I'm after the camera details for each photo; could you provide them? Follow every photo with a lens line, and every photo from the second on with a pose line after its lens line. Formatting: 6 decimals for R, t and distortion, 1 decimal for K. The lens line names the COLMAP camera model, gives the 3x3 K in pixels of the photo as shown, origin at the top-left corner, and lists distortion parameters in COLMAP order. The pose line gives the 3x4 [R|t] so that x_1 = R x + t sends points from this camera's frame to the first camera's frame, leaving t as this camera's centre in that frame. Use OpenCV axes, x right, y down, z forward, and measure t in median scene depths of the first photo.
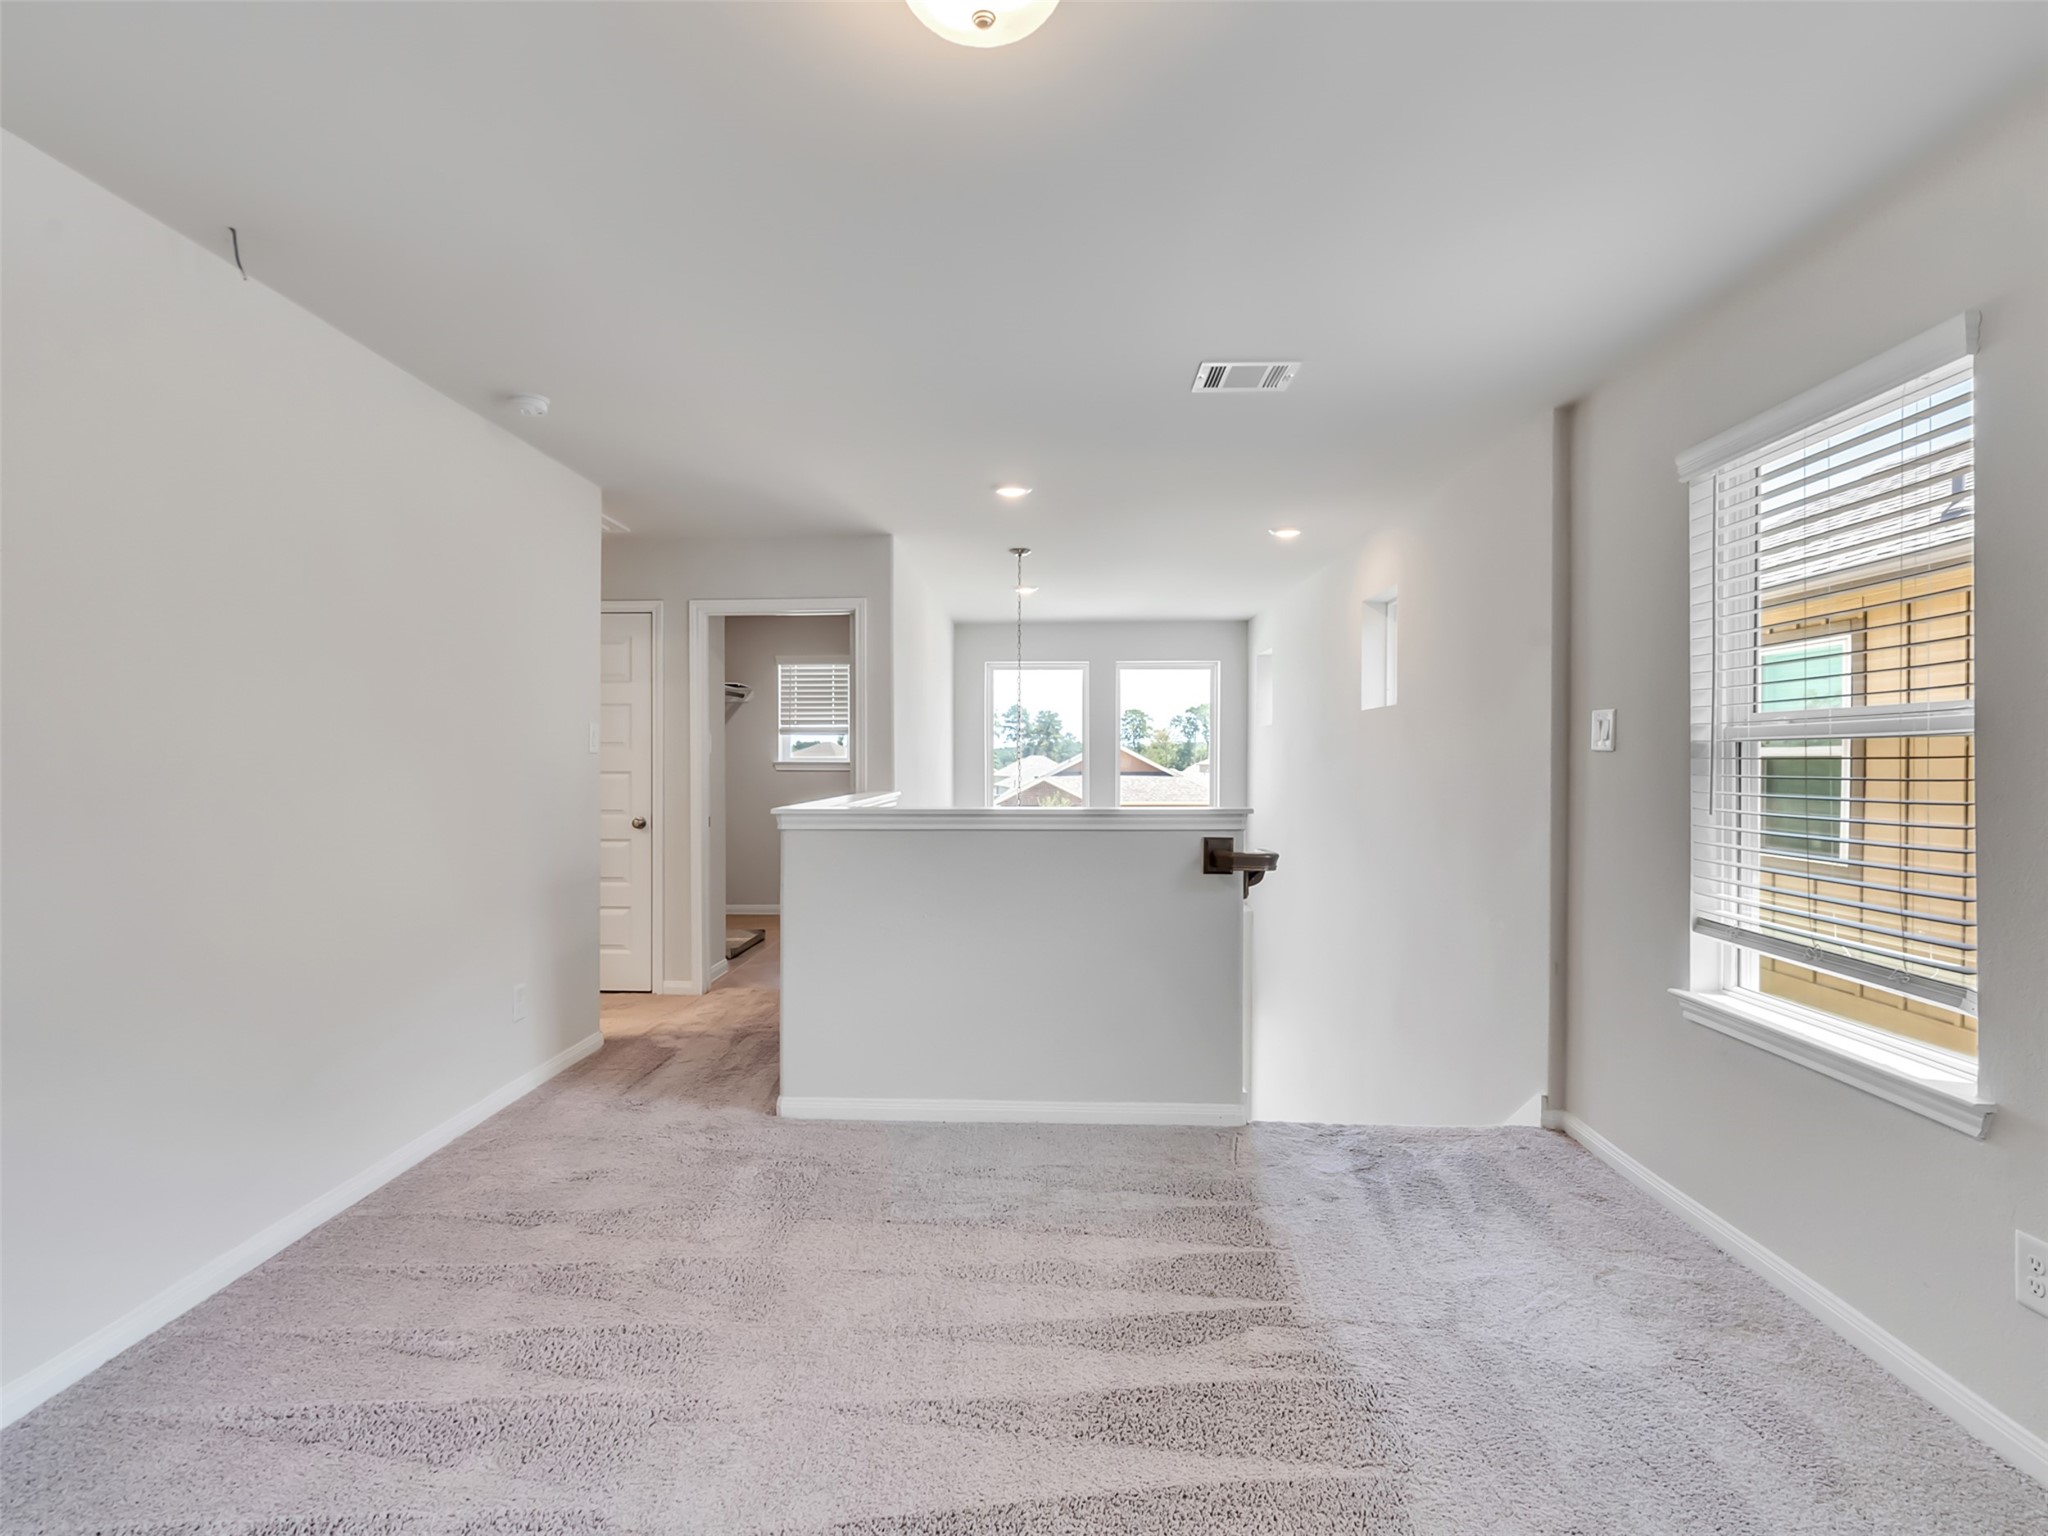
lens RADIAL K [[1031.2, 0, 1022.4], [0, 1031.2, 767.4], [0, 0, 1]] dist [-0.007549, 0.002050]
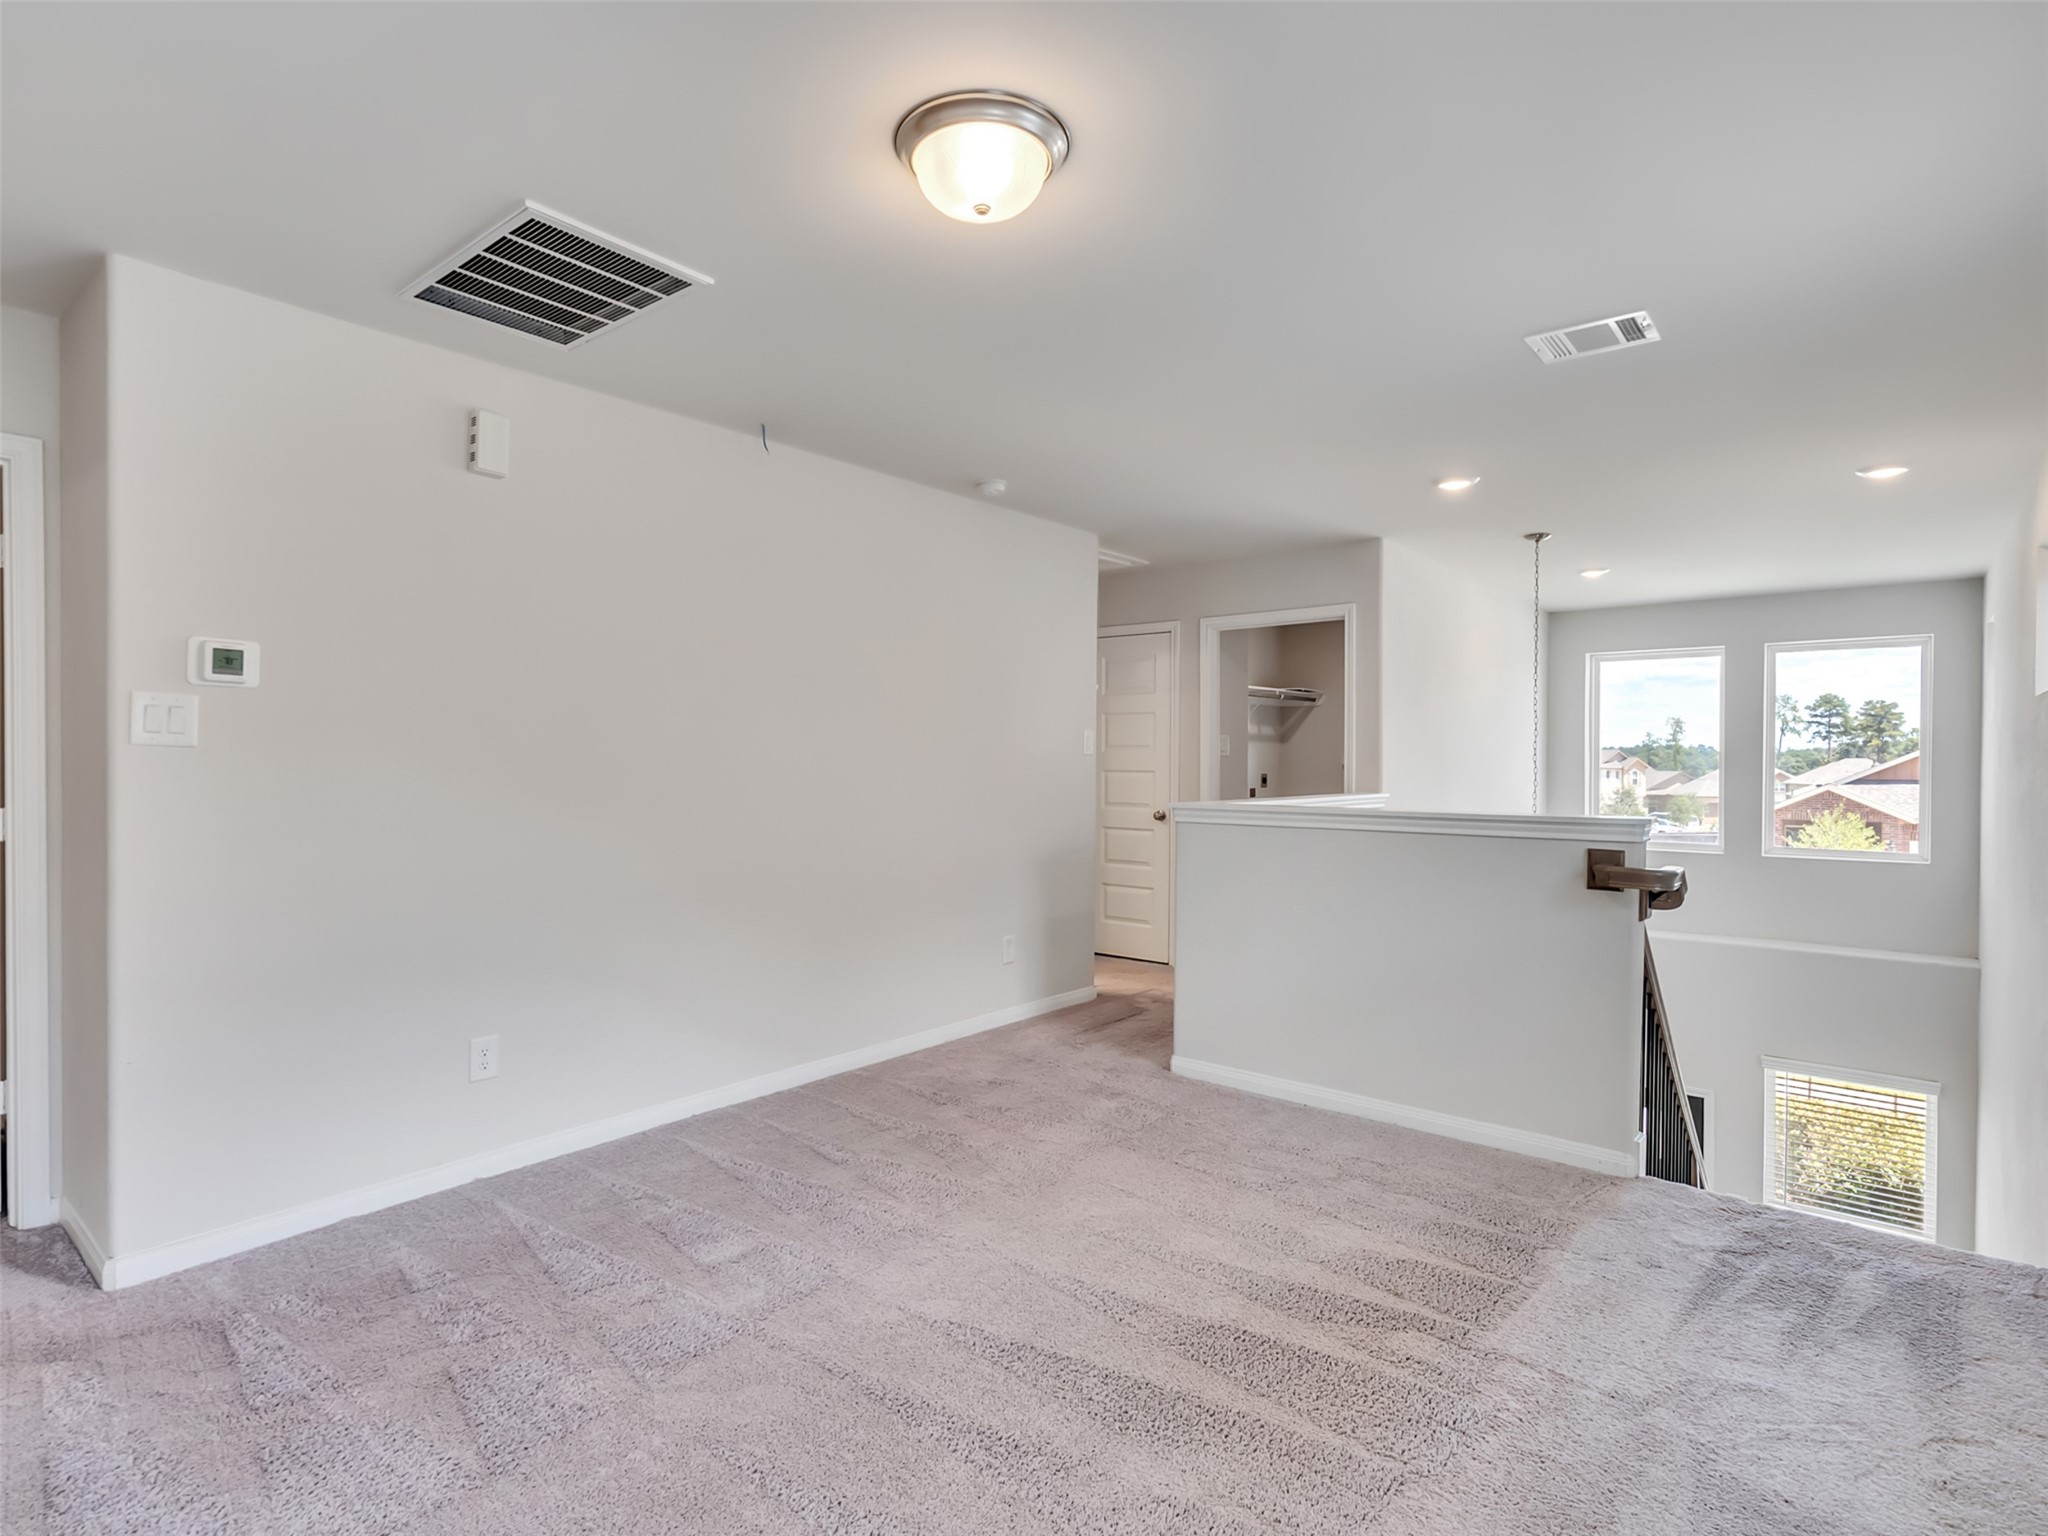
lens RADIAL K [[1031.2, 0, 1023.3], [0, 1031.2, 767.0], [0, 0, 1]] dist [-0.007549, 0.002050]
pose [[0.798185, 0.007484, -0.602366, 0.324756], [-0.008705, 0.999962, 0.000890, -0.000065], [0.602350, 0.004533, 0.798219, -0.015474]]
